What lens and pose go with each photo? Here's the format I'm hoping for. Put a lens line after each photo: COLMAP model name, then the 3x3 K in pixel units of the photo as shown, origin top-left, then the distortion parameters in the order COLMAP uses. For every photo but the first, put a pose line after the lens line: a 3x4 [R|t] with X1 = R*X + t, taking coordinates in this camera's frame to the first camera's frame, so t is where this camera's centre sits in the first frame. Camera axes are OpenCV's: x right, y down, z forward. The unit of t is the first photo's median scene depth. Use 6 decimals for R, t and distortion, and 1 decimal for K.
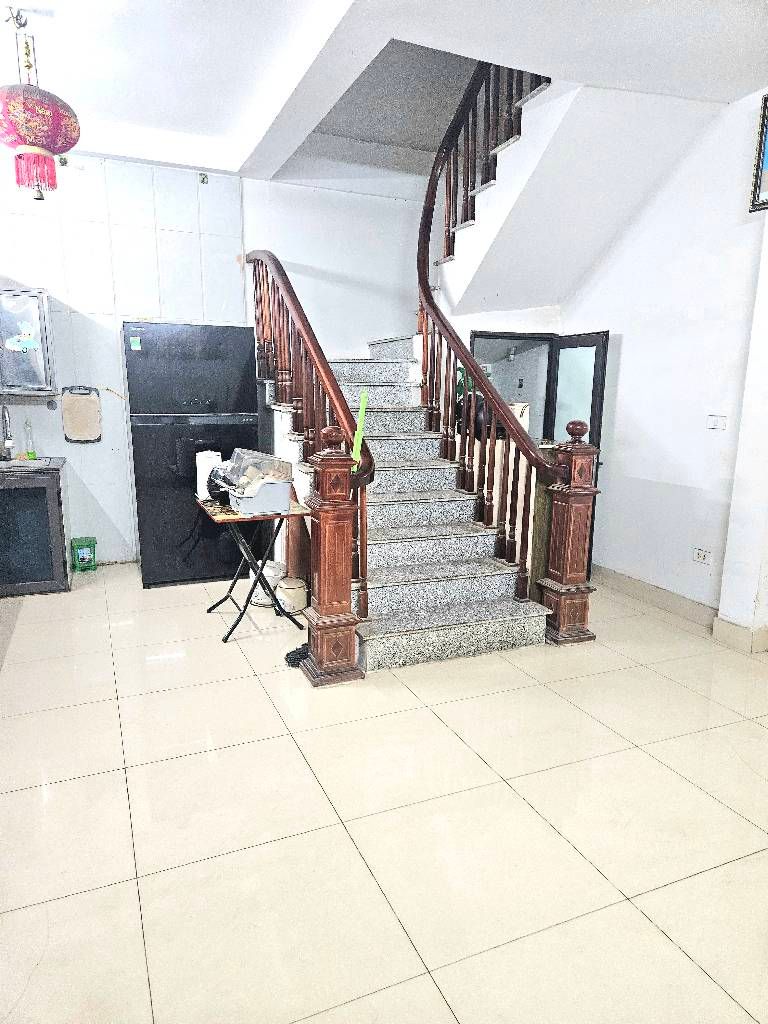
lens RADIAL K [[659.5, 0, 382.7], [0, 659.5, 513.1], [0, 0, 1]] dist [0.080793, -0.064342]
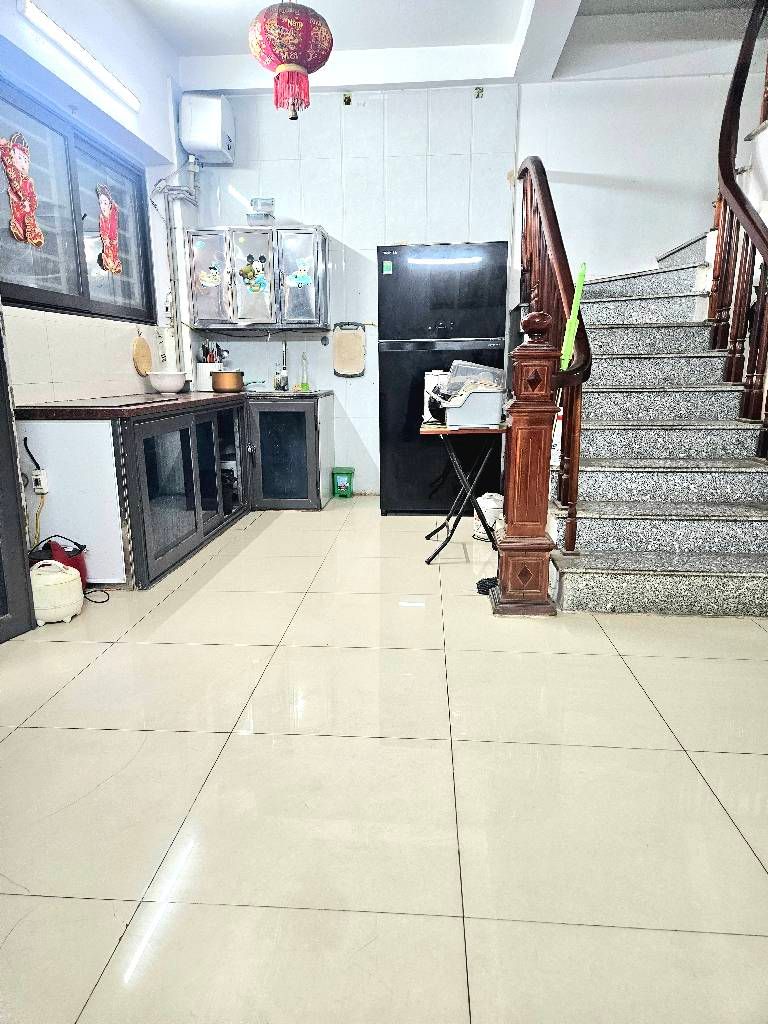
lens RADIAL K [[659.5, 0, 382.7], [0, 659.5, 513.1], [0, 0, 1]] dist [0.080793, -0.064342]
pose [[0.886304, 0.083666, -0.455483, 0.108657], [-0.072468, 0.996485, 0.042030, 0.070495], [0.457399, -0.004243, 0.889252, 0.102730]]
